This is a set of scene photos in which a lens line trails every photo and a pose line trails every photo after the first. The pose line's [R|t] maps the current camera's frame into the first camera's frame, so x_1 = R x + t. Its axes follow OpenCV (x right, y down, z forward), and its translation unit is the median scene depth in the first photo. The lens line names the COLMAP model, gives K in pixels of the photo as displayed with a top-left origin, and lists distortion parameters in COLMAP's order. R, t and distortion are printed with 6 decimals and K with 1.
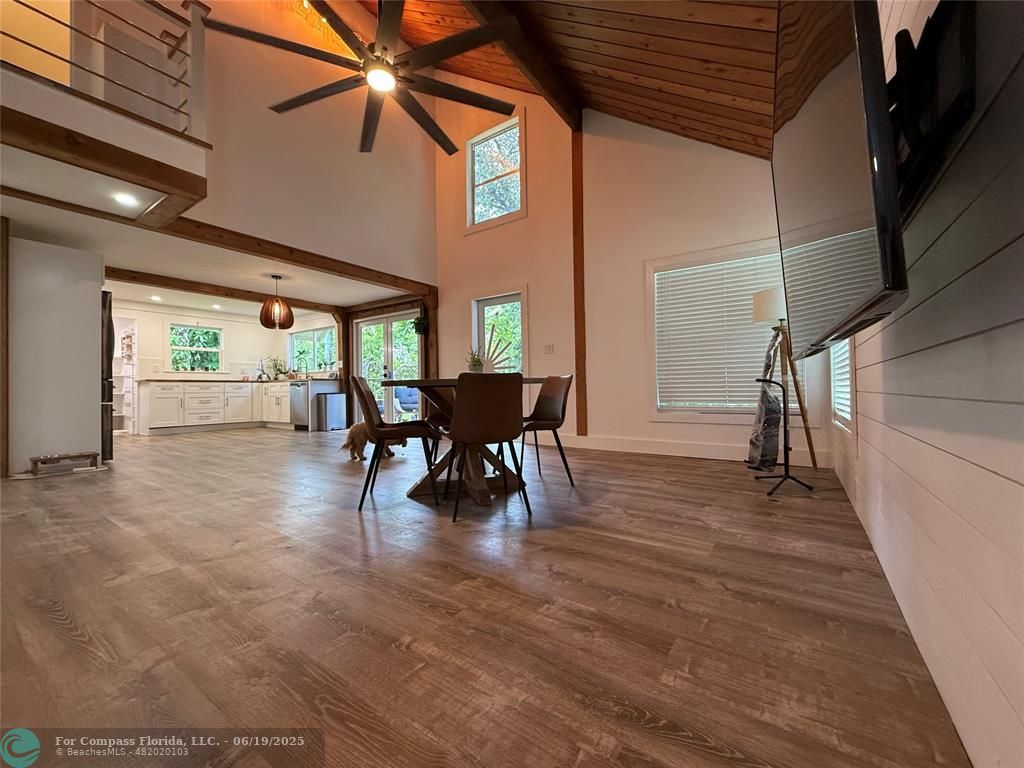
lens RADIAL K [[409.0, 0, 509.9], [0, 409.0, 384.6], [0, 0, 1]] dist [0.003007, 0.000020]
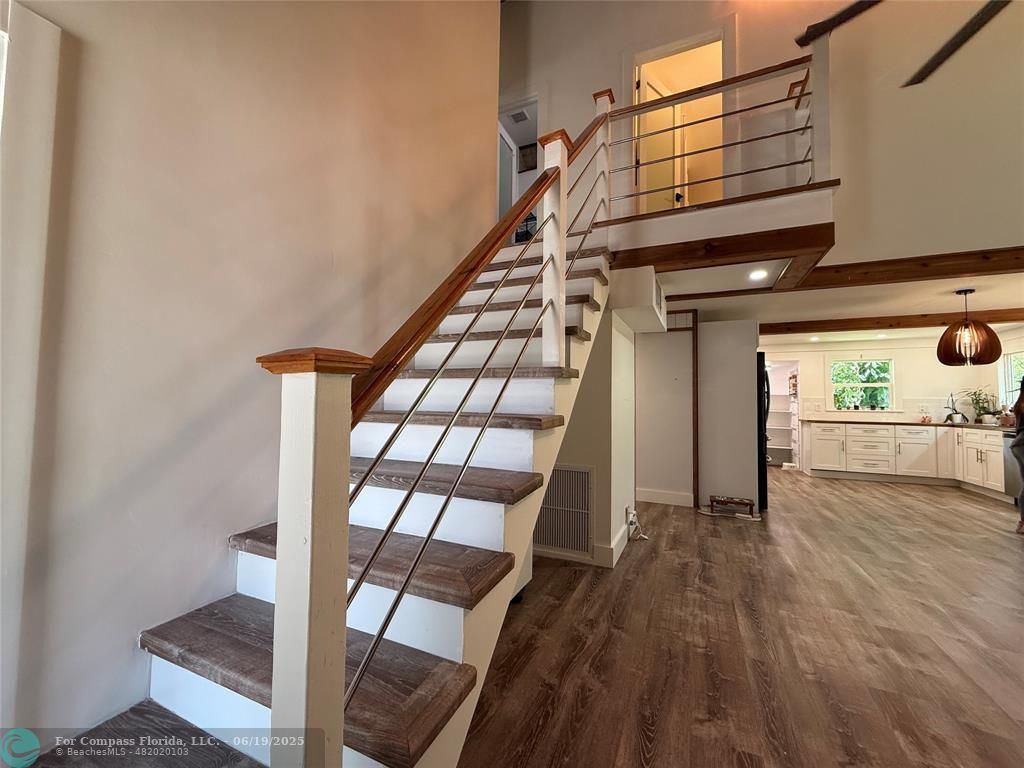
lens RADIAL K [[409.0, 0, 510.0], [0, 409.0, 384.2], [0, 0, 1]] dist [0.003007, 0.000020]
pose [[0.183250, -0.031584, -0.982559, -0.051633], [-0.007445, 0.999411, -0.033514, -0.134261], [0.983038, 0.013457, 0.182907, 0.196405]]
